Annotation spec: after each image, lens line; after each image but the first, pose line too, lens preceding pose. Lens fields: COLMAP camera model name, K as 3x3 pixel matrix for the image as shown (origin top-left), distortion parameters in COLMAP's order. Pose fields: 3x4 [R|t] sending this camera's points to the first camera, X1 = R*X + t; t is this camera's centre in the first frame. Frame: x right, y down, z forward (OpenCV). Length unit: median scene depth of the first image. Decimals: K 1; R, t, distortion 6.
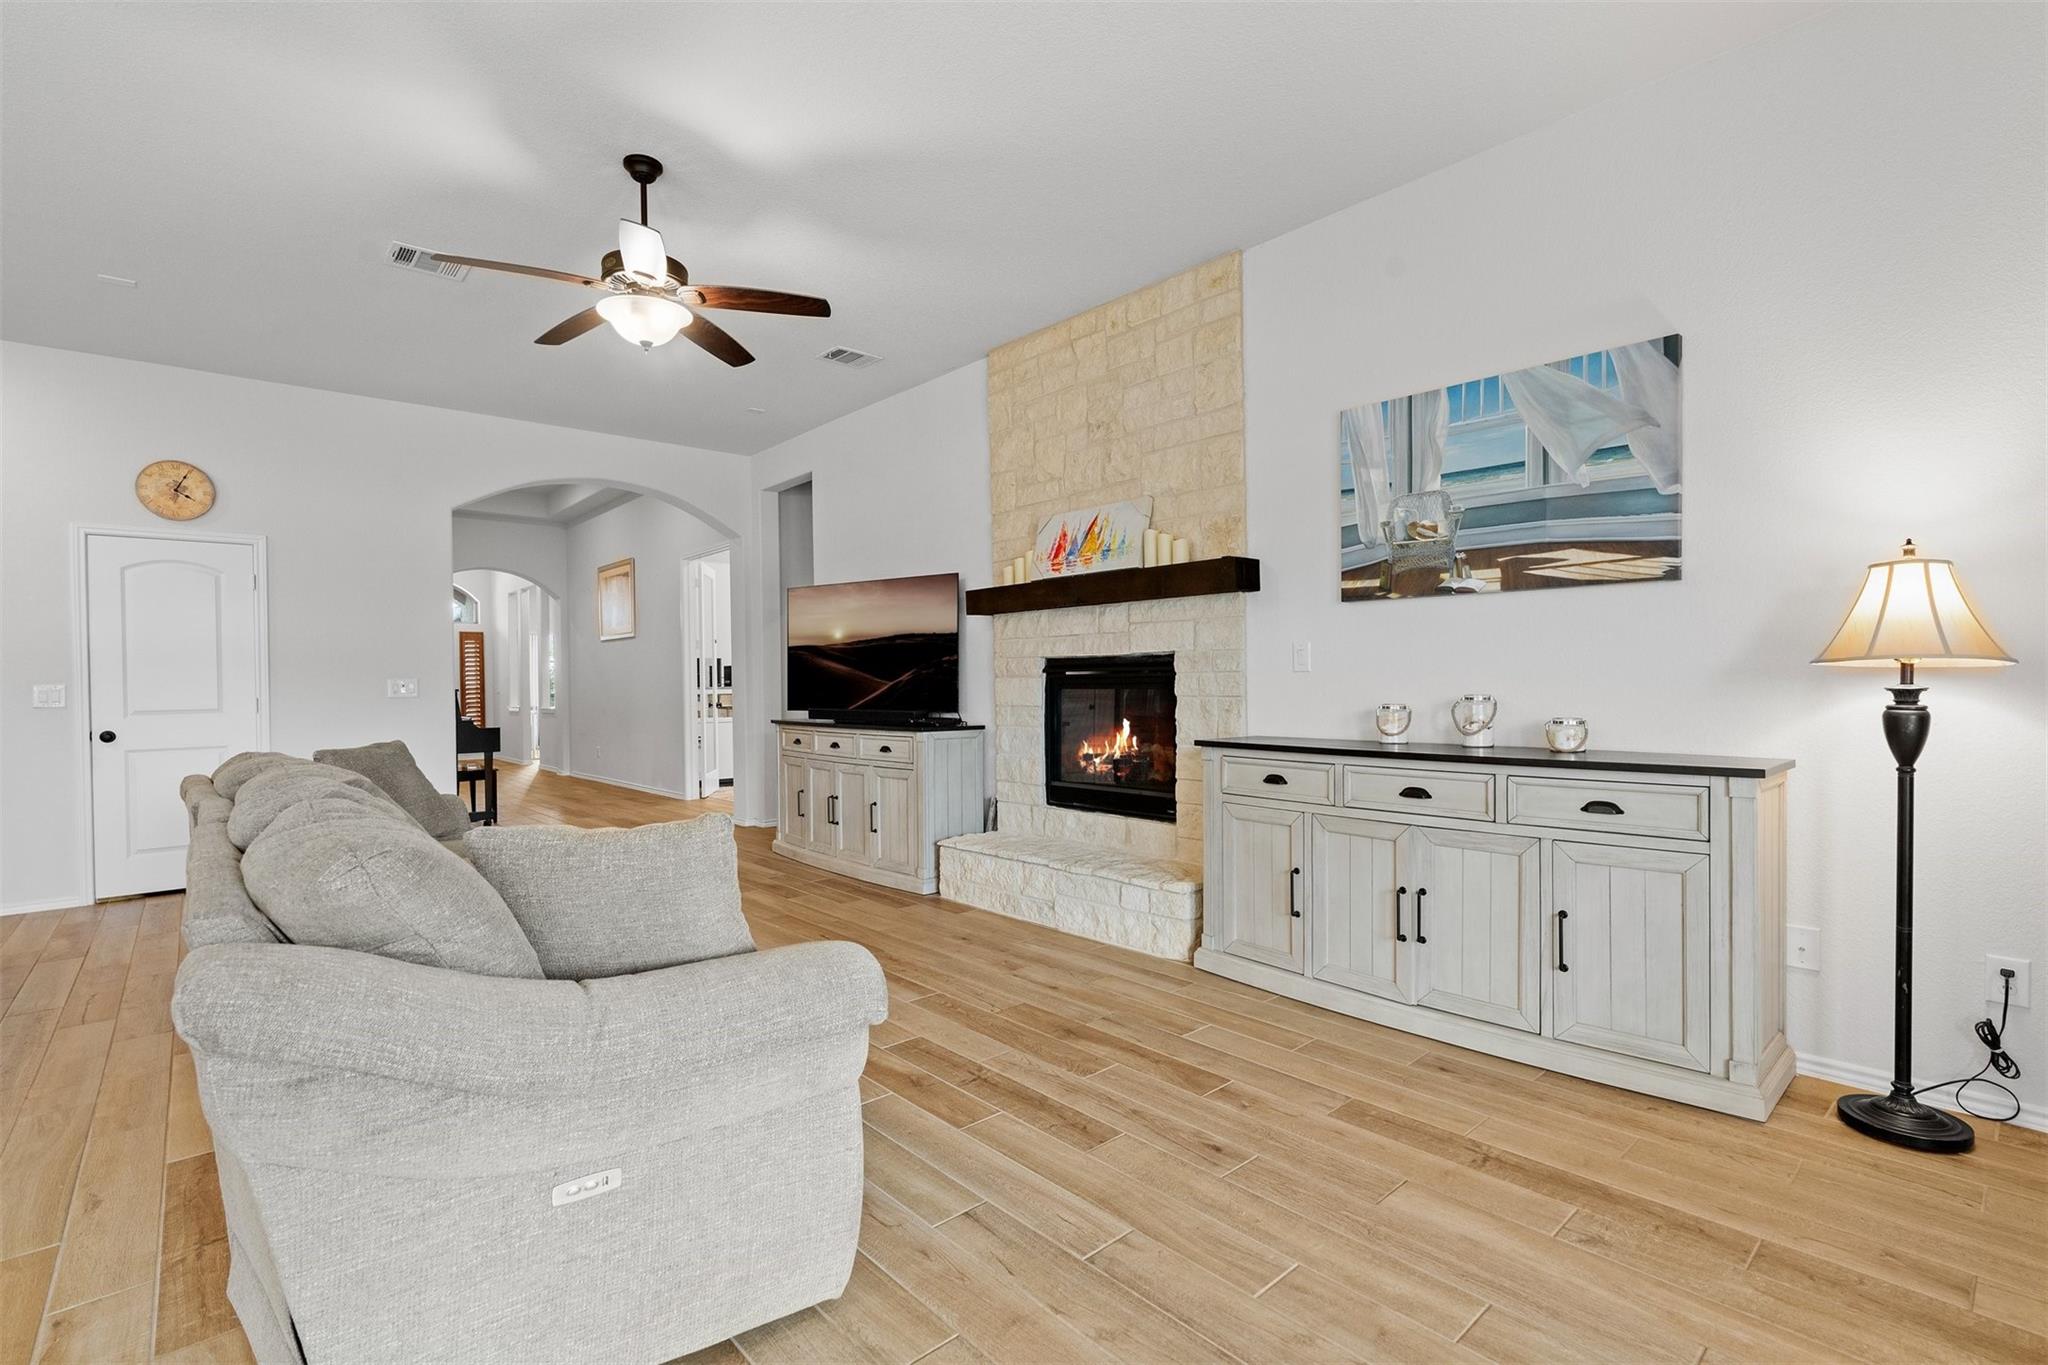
lens RADIAL K [[938.9, 0, 1022.8], [0, 938.9, 678.9], [0, 0, 1]] dist [-0.008128, 0.001221]
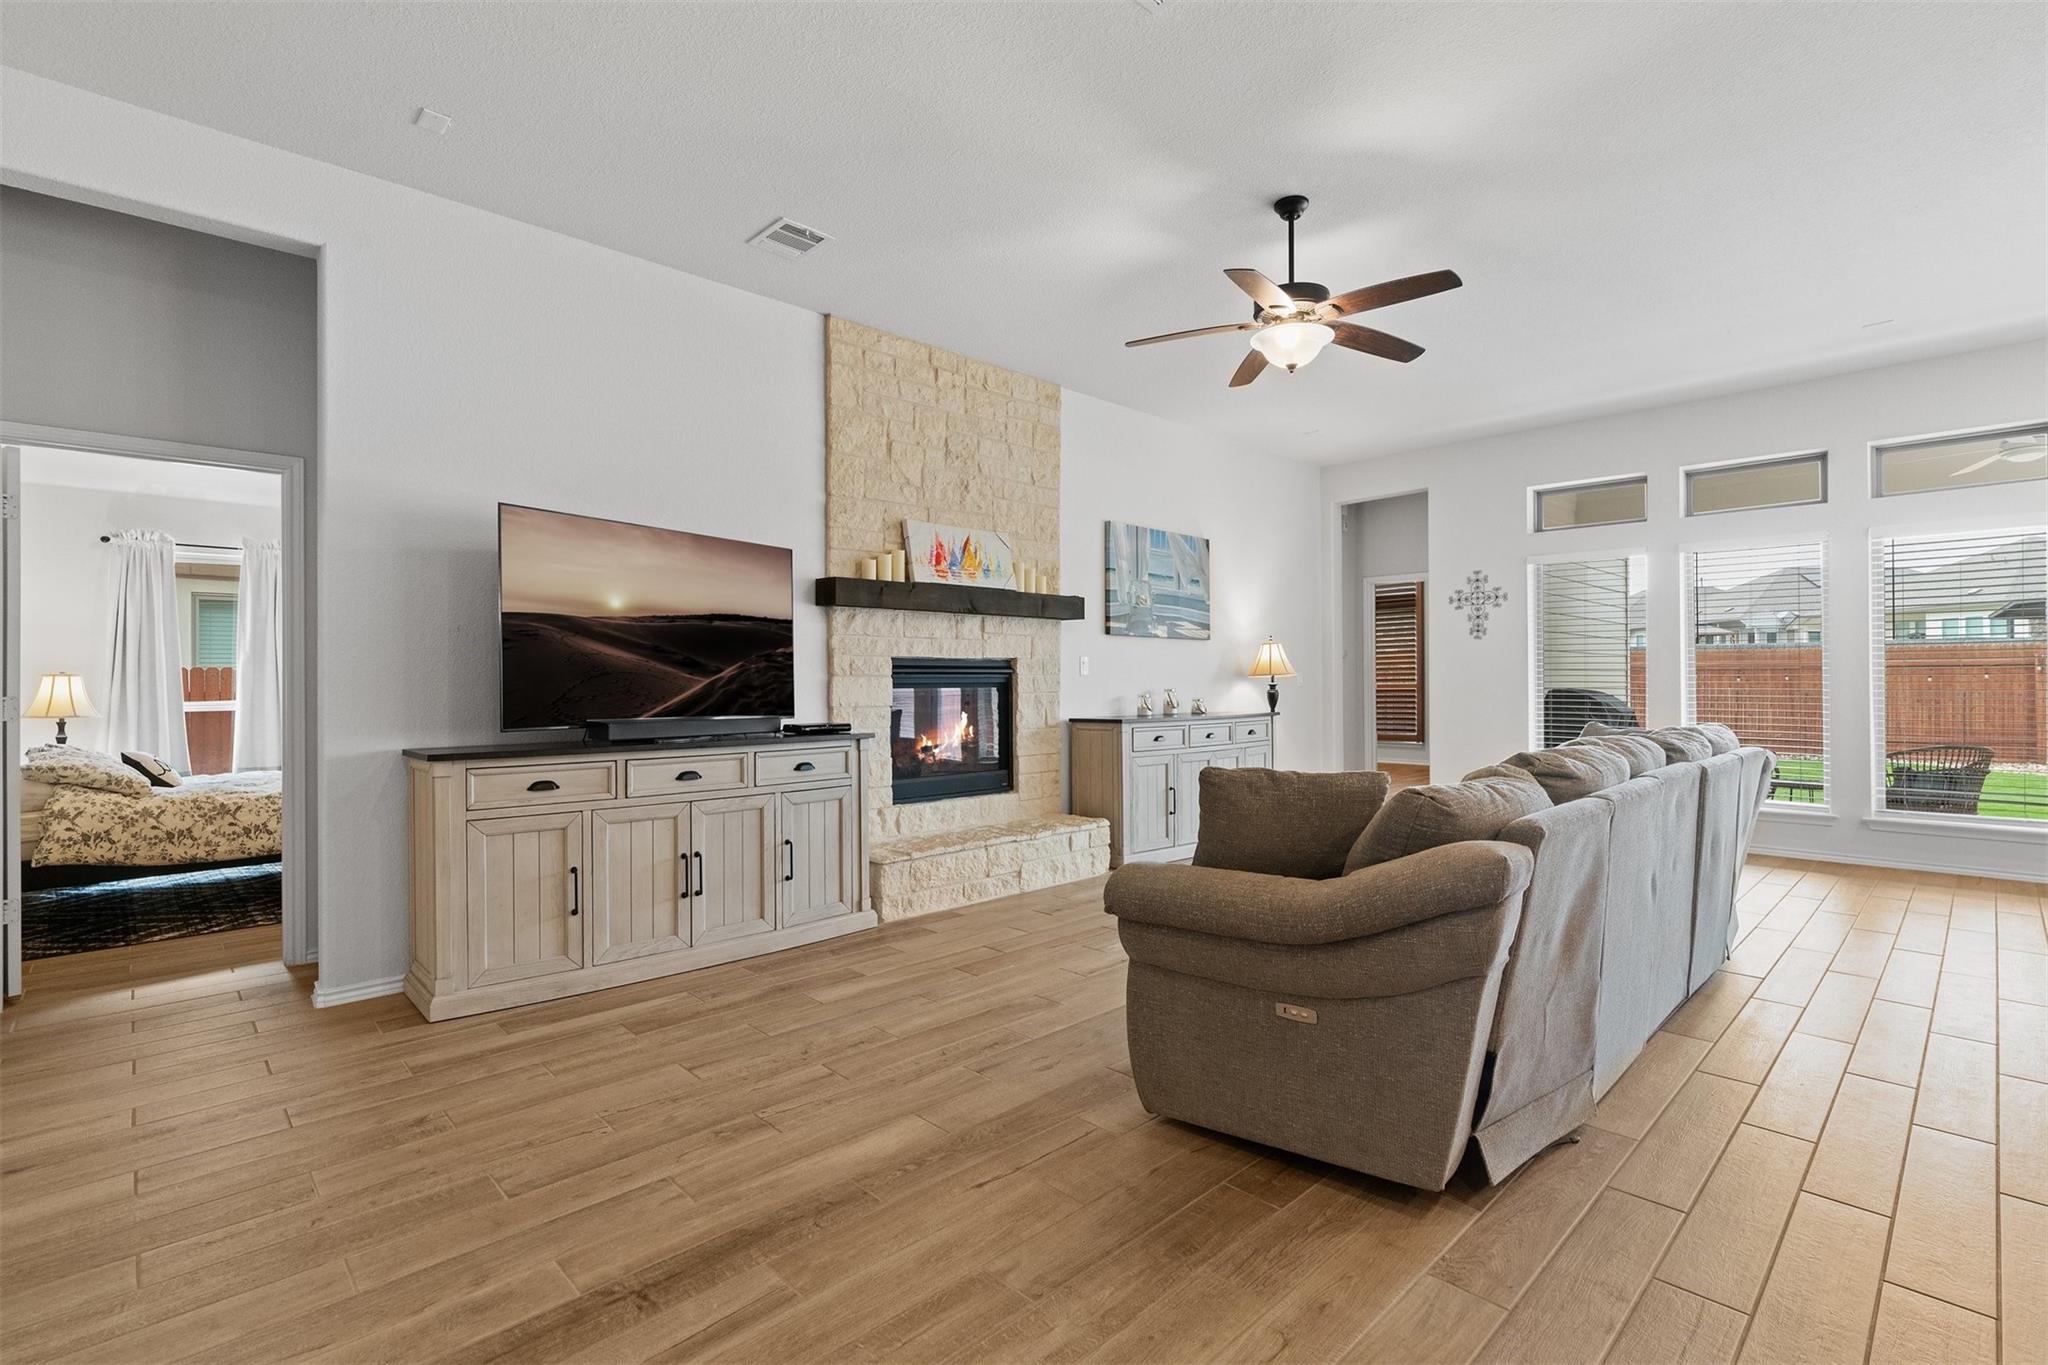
lens RADIAL K [[938.9, 0, 1022.8], [0, 938.9, 678.9], [0, 0, 1]] dist [-0.008128, 0.001221]
pose [[-0.038524, 0.013900, 0.999161, -1.335322], [0.003953, 0.999898, -0.013758, 0.019851], [-0.999250, 0.003420, -0.038575, 1.227687]]
